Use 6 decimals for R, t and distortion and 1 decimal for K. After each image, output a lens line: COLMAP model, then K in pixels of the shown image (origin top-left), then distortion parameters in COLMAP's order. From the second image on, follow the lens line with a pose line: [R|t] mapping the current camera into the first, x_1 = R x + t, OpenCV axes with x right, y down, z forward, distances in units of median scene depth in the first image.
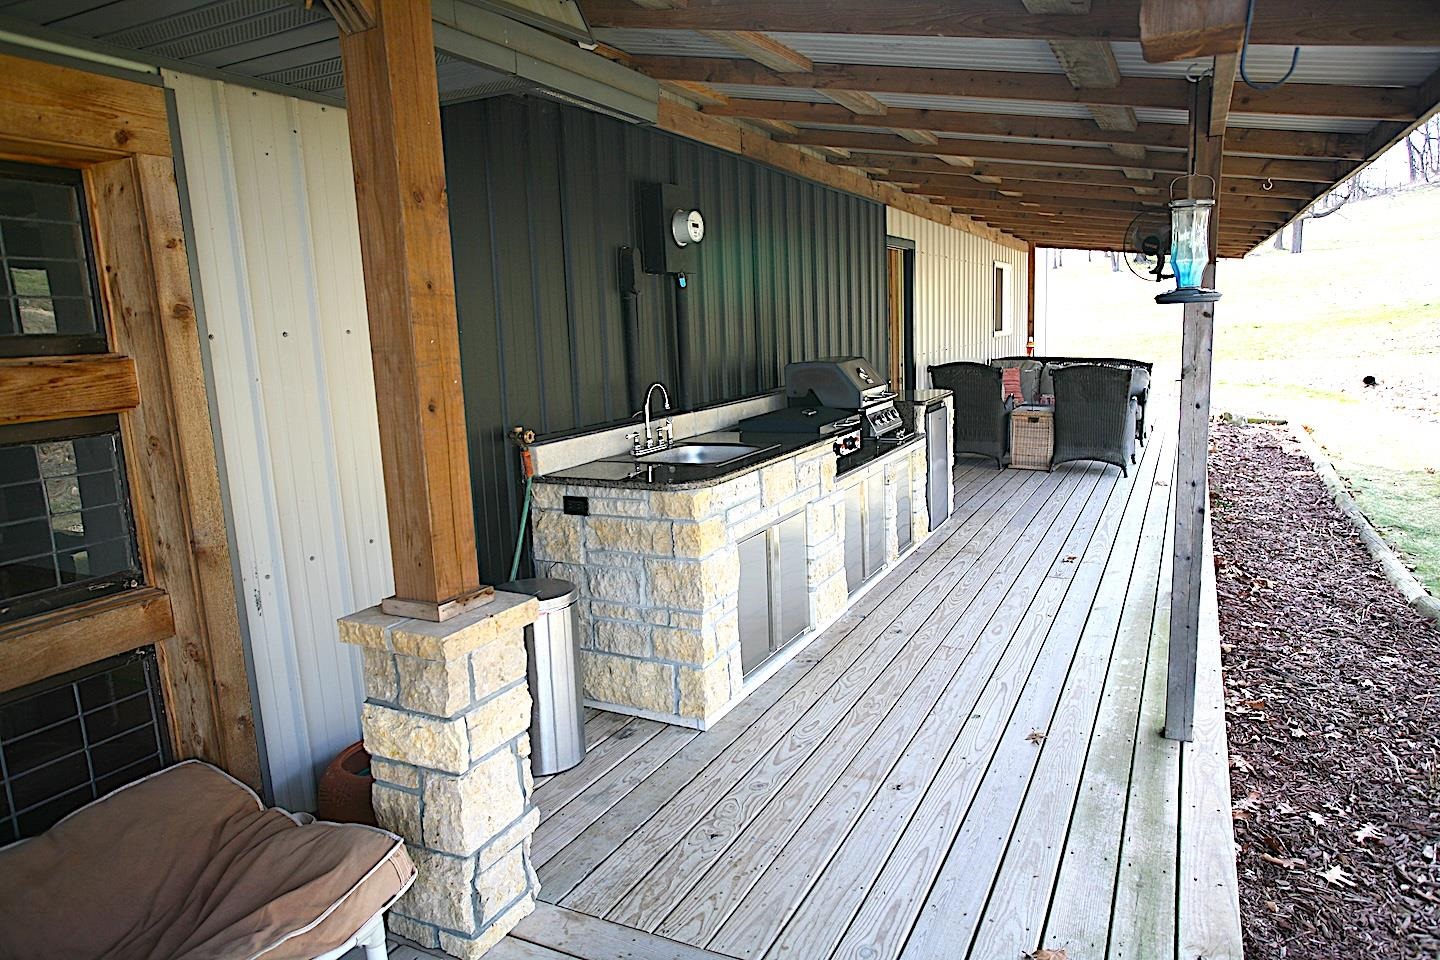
lens RADIAL K [[913.0, 0, 720.0], [0, 913.0, 480.0], [0, 0, 1]] dist [0.000798, 0.000069]
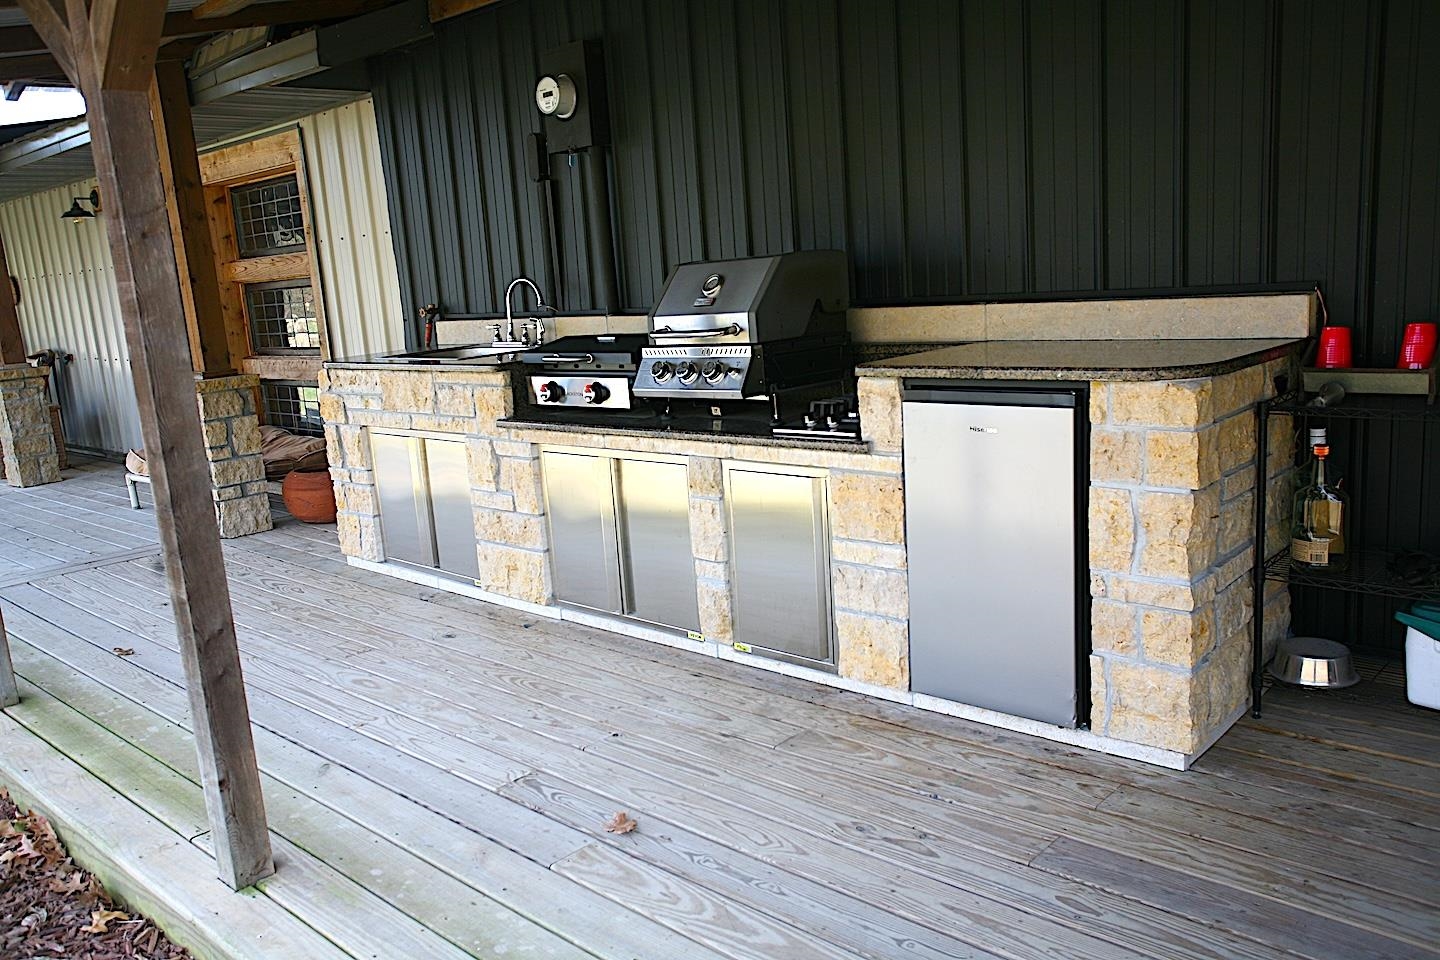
lens RADIAL K [[1194.3, 0, 720.0], [0, 1194.3, 480.0], [0, 0, 1]] dist [-0.004544, -0.000937]
pose [[-0.303074, 0.222017, -0.926744, 1.023151], [-0.082272, 0.962756, 0.257549, -0.228442], [0.949409, 0.154302, -0.273521, 1.491695]]
